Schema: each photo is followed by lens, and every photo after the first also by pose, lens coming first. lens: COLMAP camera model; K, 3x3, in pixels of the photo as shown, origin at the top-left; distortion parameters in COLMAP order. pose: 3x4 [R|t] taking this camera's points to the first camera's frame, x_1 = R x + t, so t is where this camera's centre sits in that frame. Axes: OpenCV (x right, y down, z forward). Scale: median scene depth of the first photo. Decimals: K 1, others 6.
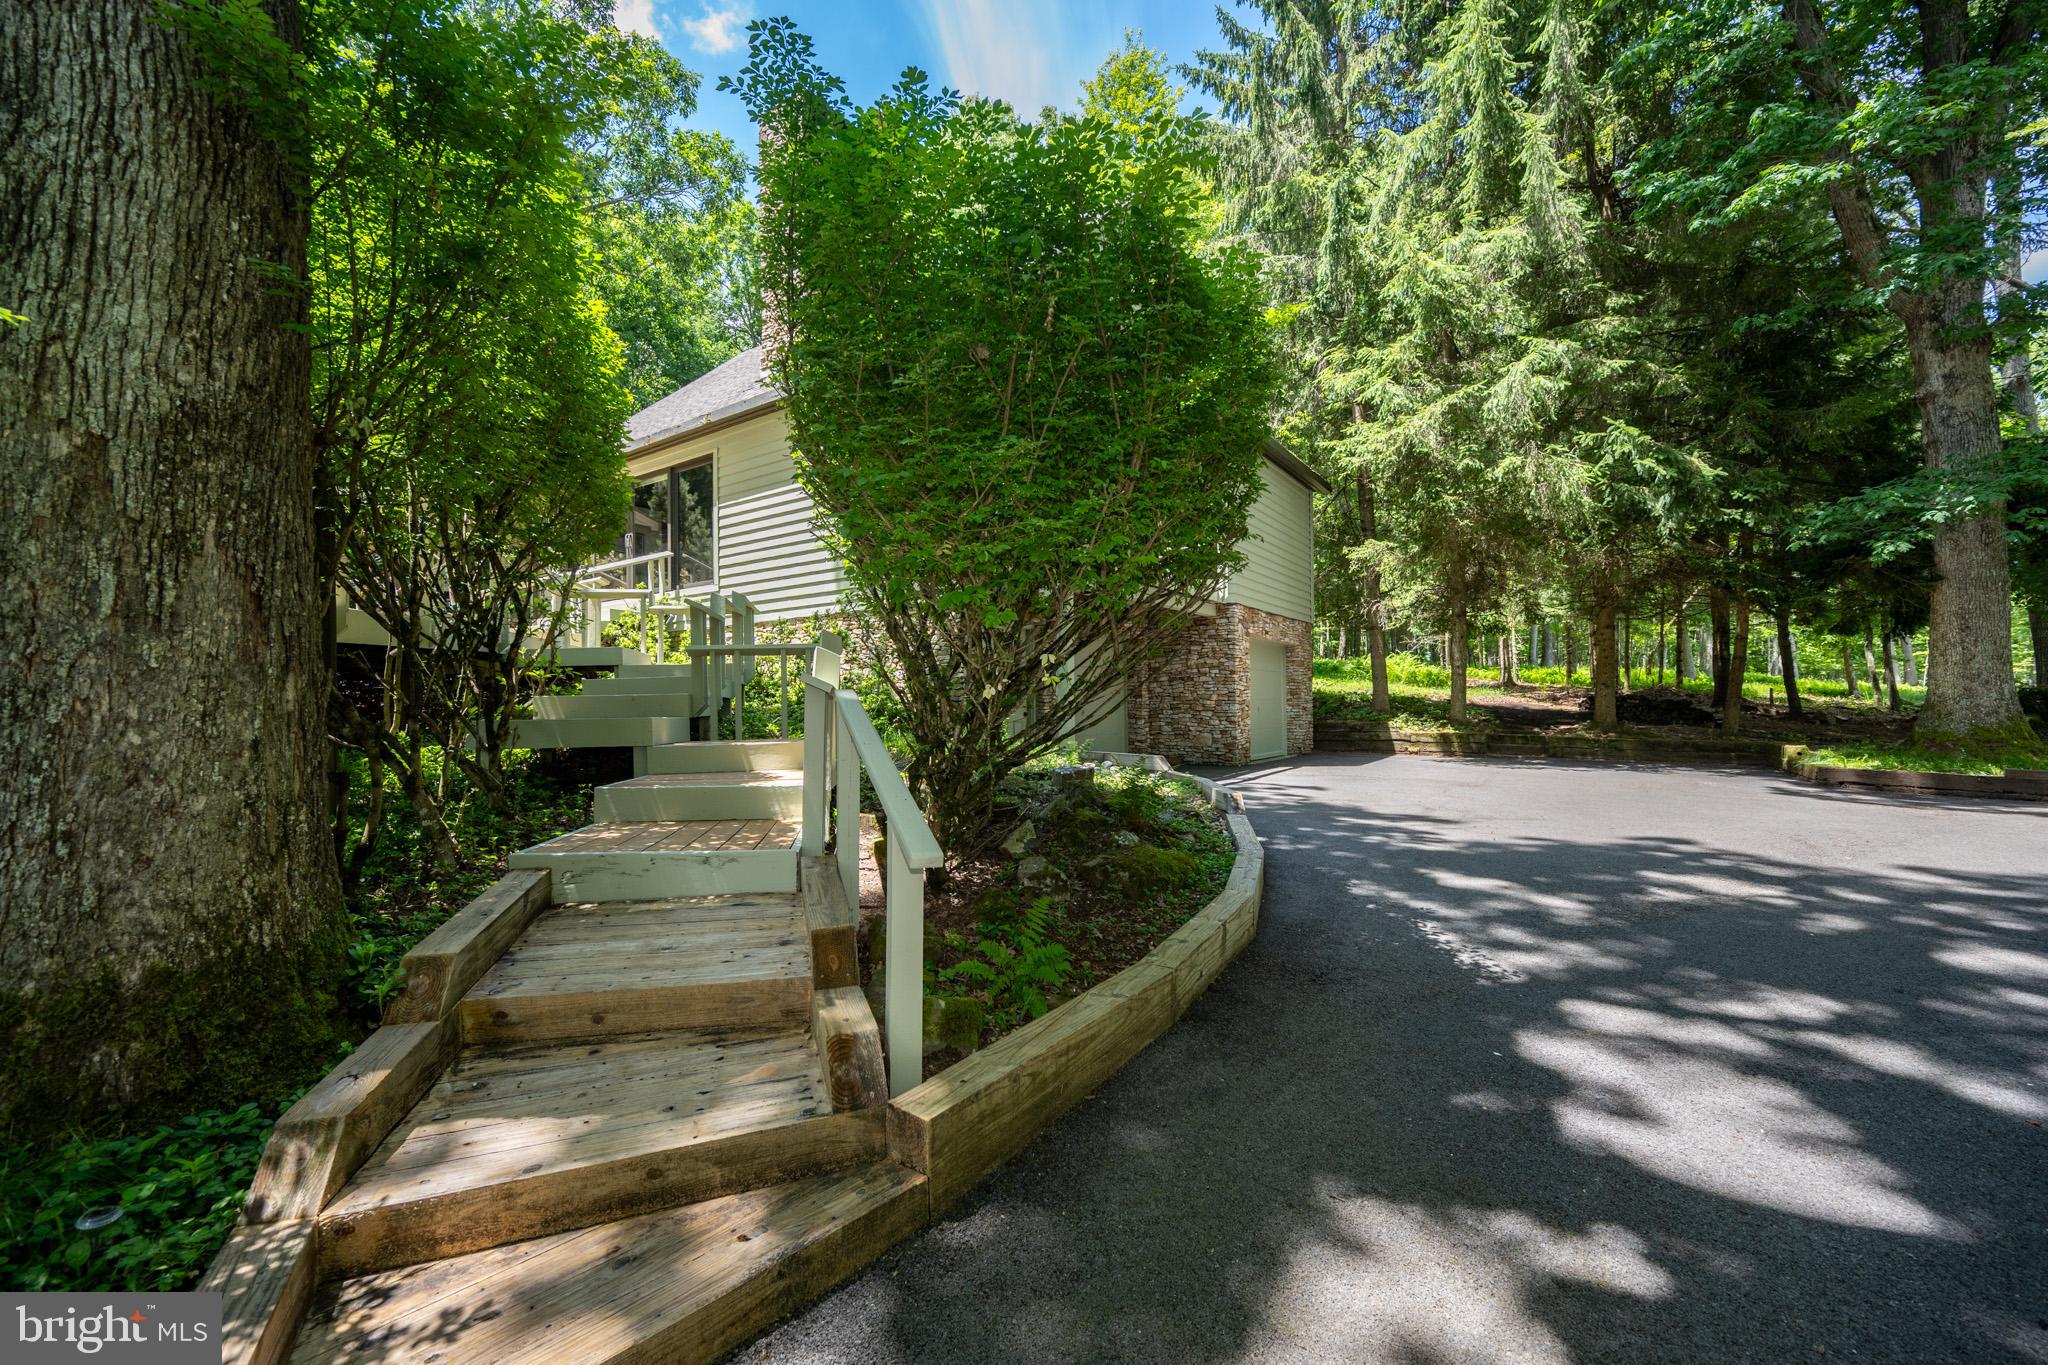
lens RADIAL K [[809.2, 0, 1025.0], [0, 809.2, 694.9], [0, 0, 1]] dist [-0.002106, 0.000168]
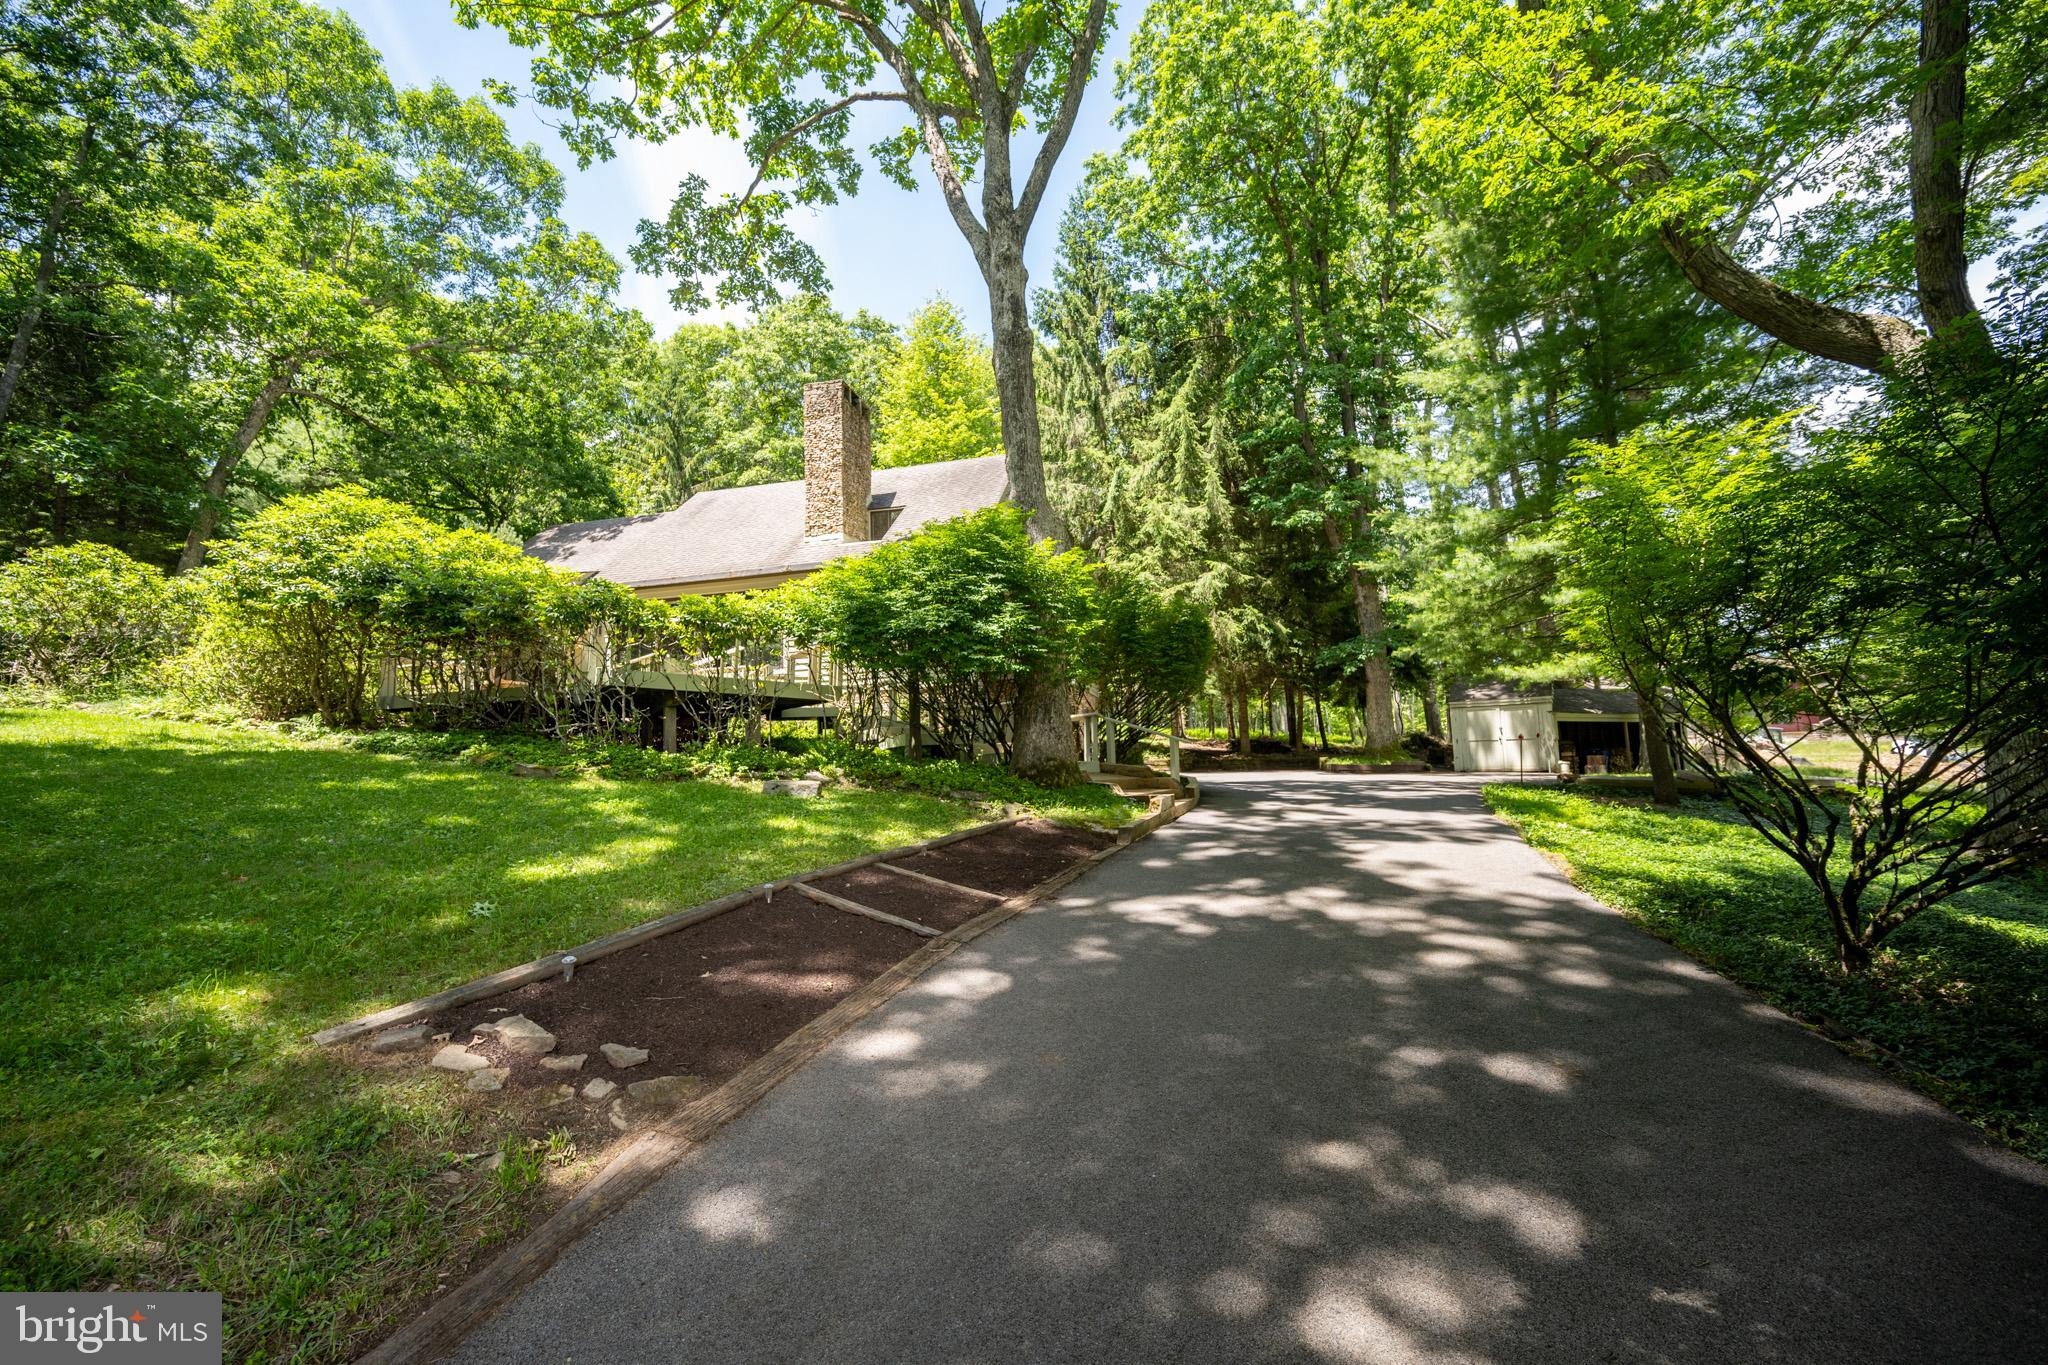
lens RADIAL K [[809.2, 0, 1016.2], [0, 809.2, 674.1], [0, 0, 1]] dist [-0.002106, 0.000168]
pose [[0.924728, 0.021331, 0.380030, -0.585747], [0.021993, 0.993766, -0.109295, 0.055138], [-0.379993, 0.109426, 0.918494, -0.644948]]
